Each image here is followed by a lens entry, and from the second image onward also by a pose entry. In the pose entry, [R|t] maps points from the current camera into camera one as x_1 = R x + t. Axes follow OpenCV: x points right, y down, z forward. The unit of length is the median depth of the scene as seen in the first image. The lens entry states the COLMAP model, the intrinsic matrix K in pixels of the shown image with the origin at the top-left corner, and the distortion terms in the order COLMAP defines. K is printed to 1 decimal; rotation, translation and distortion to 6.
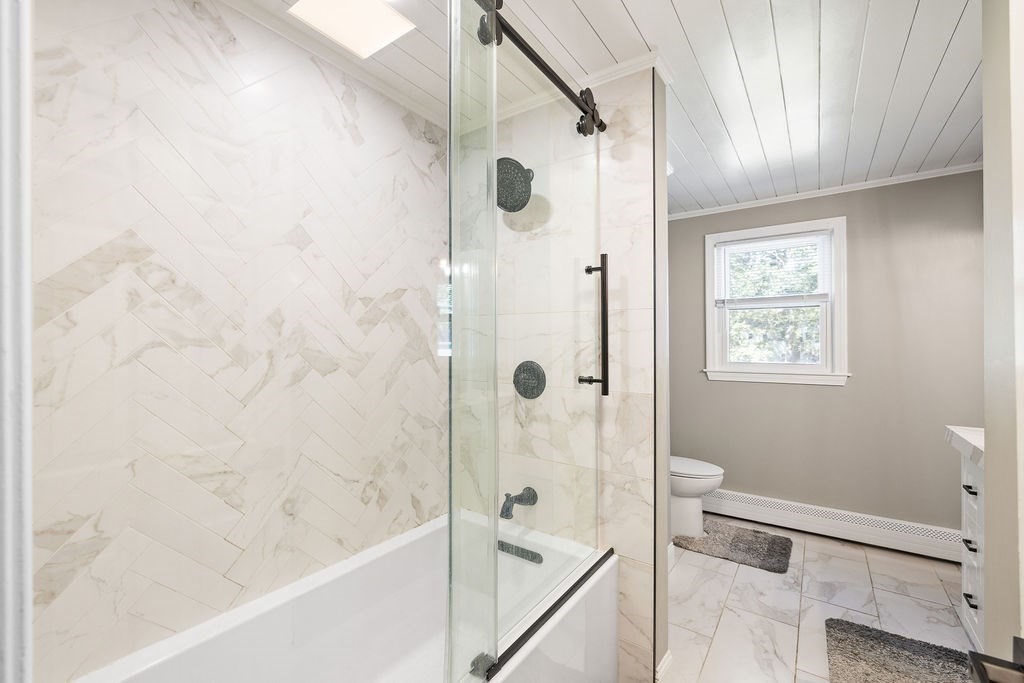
lens RADIAL K [[438.1, 0, 510.5], [0, 438.1, 340.0], [0, 0, 1]] dist [0.004548, -0.000072]
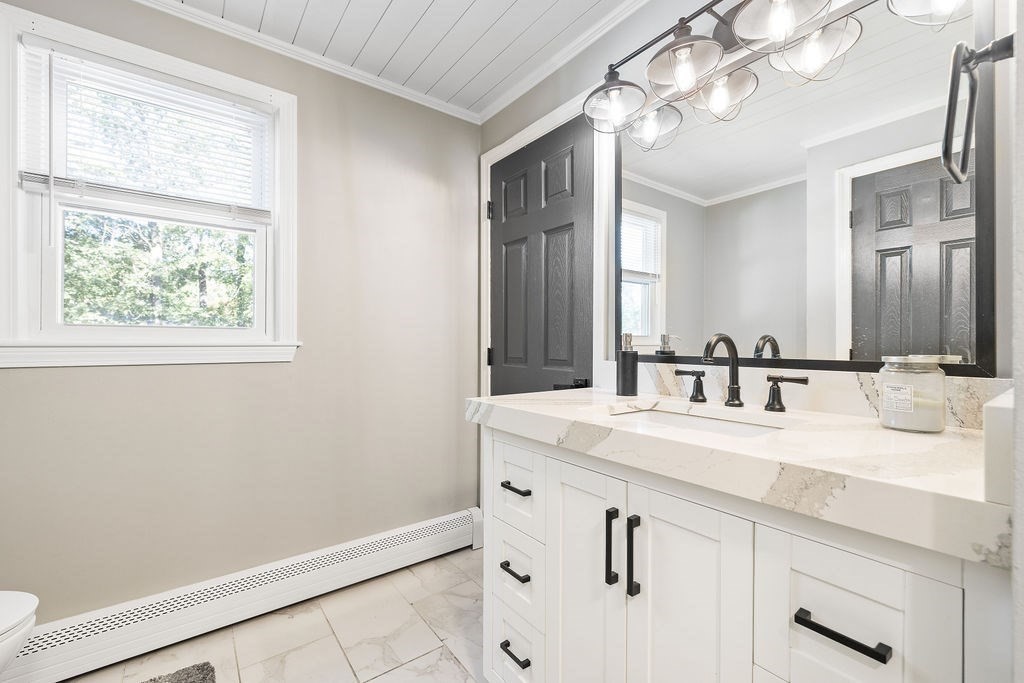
lens RADIAL K [[438.1, 0, 512.7], [0, 438.1, 340.6], [0, 0, 1]] dist [0.004548, -0.000072]
pose [[0.316515, 0.005920, 0.948569, 0.256522], [-0.006920, 0.999968, -0.003931, 0.075353], [-0.948562, -0.005320, 0.316546, 0.495647]]
